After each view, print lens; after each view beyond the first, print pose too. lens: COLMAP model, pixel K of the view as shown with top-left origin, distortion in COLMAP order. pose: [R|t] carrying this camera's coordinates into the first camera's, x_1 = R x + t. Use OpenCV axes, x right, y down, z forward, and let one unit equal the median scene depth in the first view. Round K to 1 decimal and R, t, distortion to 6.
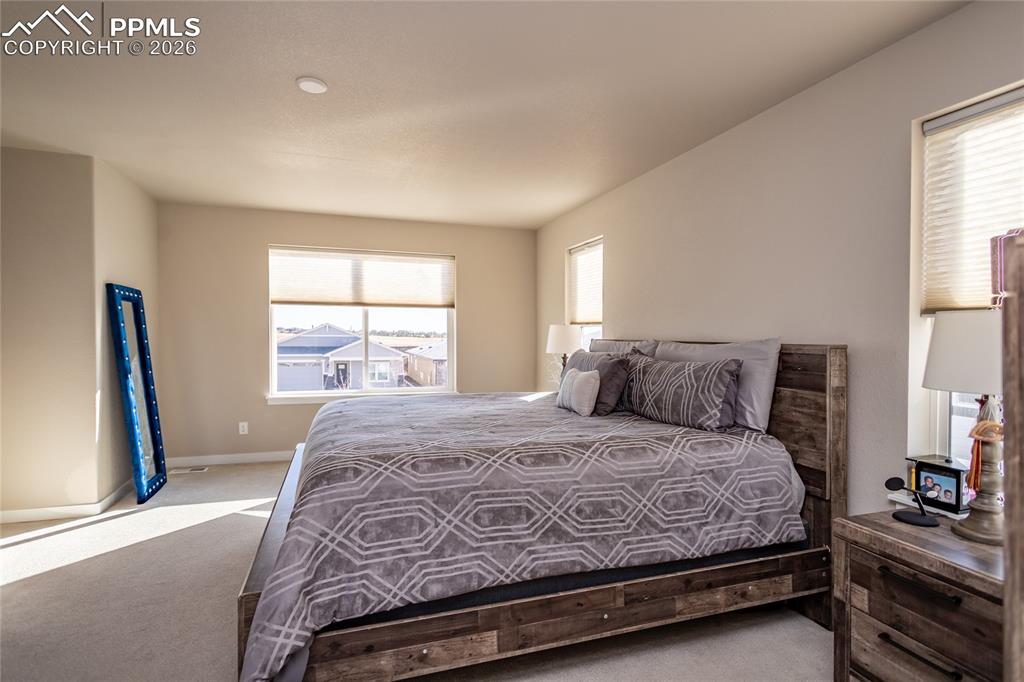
lens RADIAL K [[507.8, 0, 512.0], [0, 507.8, 341.0], [0, 0, 1]] dist [0.001920, -0.000160]
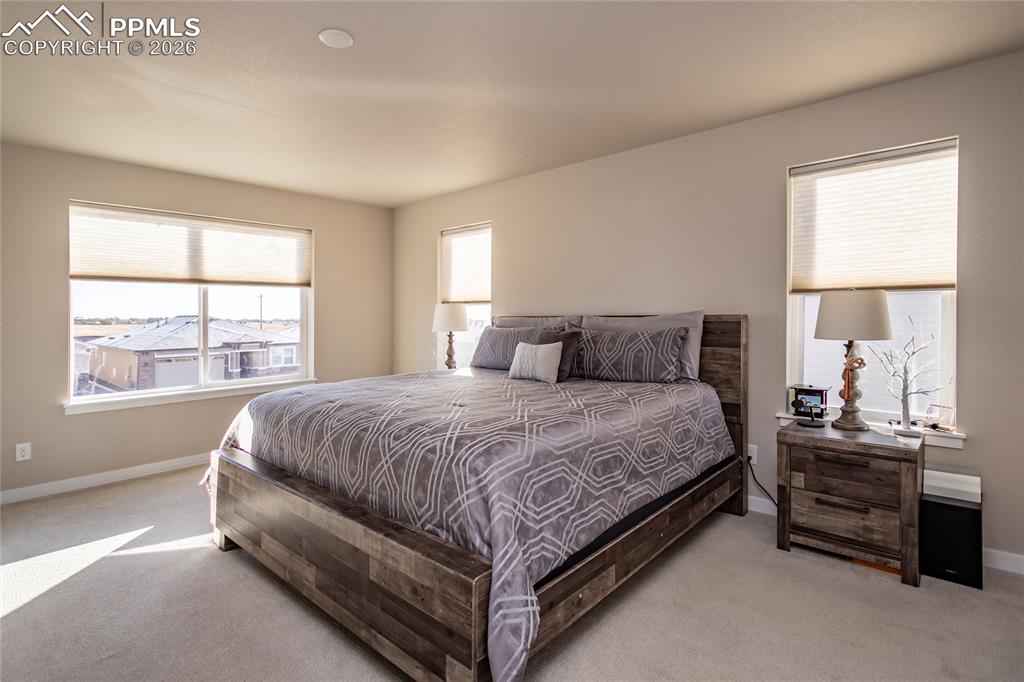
lens RADIAL K [[505.6, 0, 512.2], [0, 505.6, 319.0], [0, 0, 1]] dist [0.000835, 0.000340]
pose [[0.871313, -0.022842, 0.490195, -0.620636], [0.025633, 0.999671, 0.001020, 0.002568], [-0.490057, 0.011676, 0.871612, 0.079894]]
